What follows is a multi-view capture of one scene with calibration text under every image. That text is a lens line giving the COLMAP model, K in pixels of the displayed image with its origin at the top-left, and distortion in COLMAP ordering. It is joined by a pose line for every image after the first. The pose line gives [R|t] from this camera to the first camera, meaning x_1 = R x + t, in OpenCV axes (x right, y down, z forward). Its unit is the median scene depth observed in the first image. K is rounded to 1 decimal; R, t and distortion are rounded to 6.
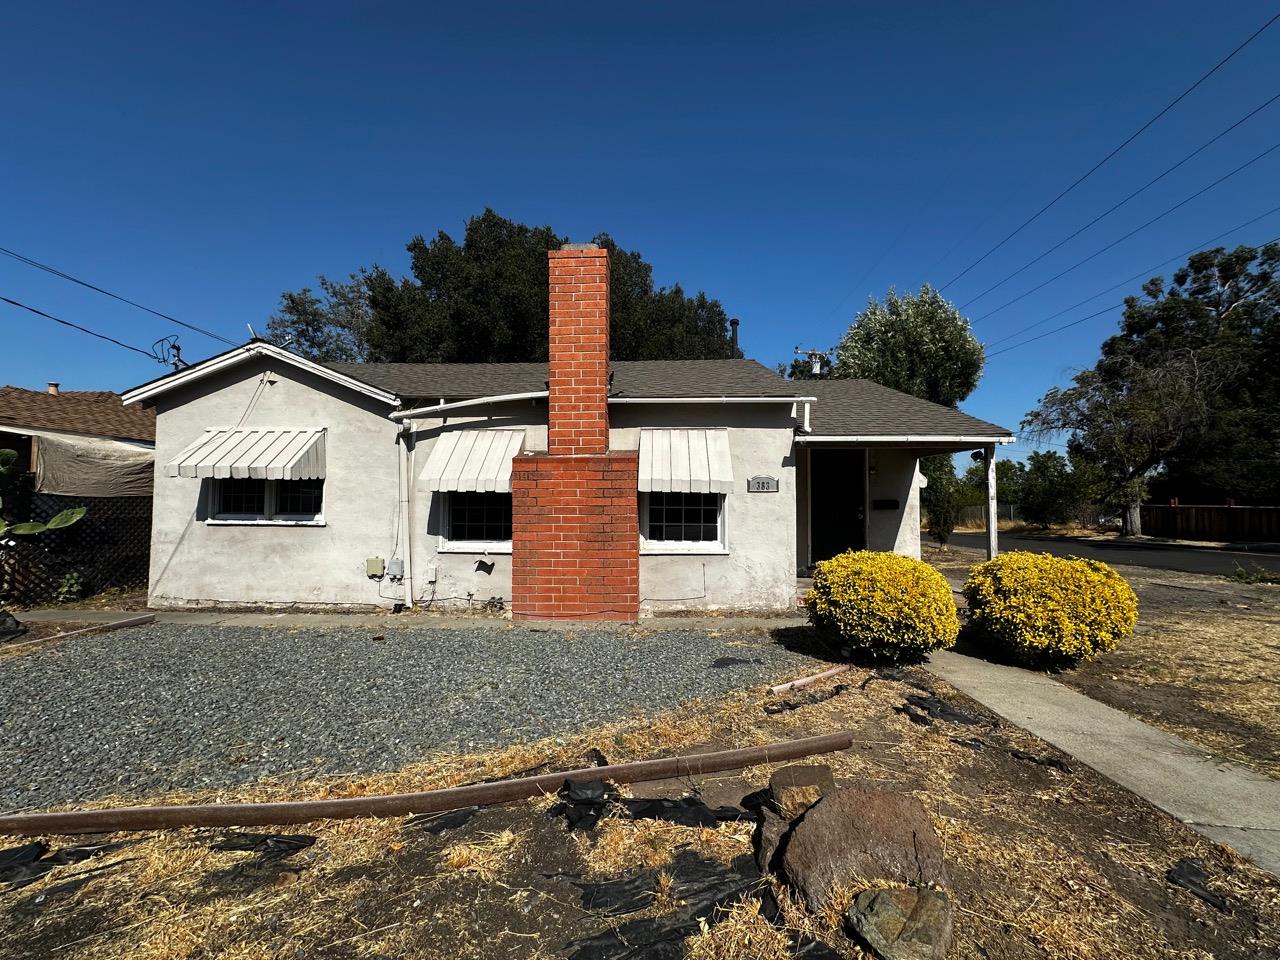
lens RADIAL K [[505.7, 0, 642.7], [0, 505.7, 480.9], [0, 0, 1]] dist [-0.010351, 0.002433]
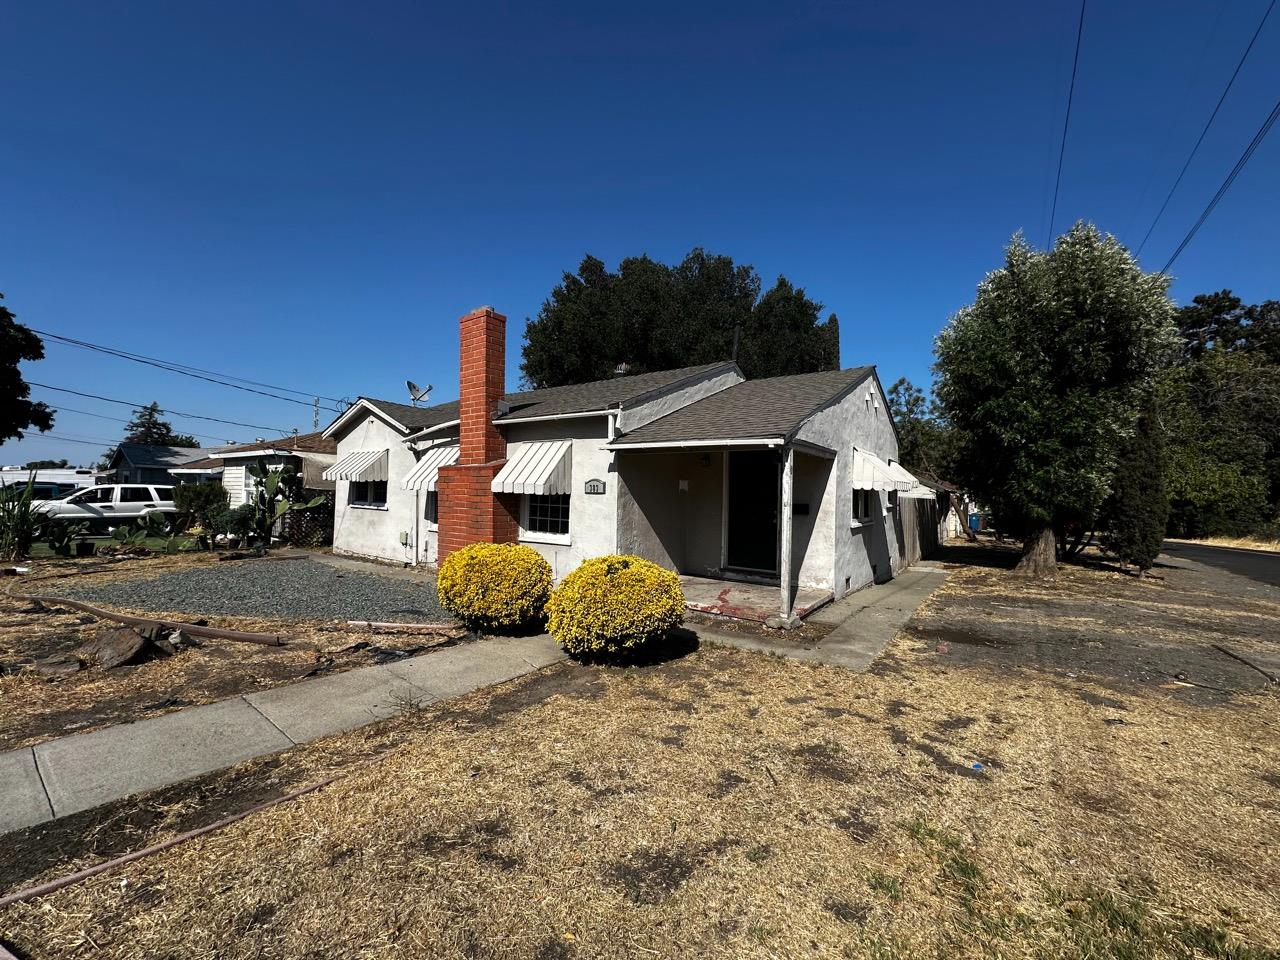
lens RADIAL K [[505.7, 0, 642.7], [0, 505.7, 480.9], [0, 0, 1]] dist [-0.010351, 0.002433]
pose [[0.849326, 0.003998, -0.527853, 0.923965], [0.001950, 0.999941, 0.010713, -0.019458], [0.527865, -0.010128, 0.849268, 0.076658]]
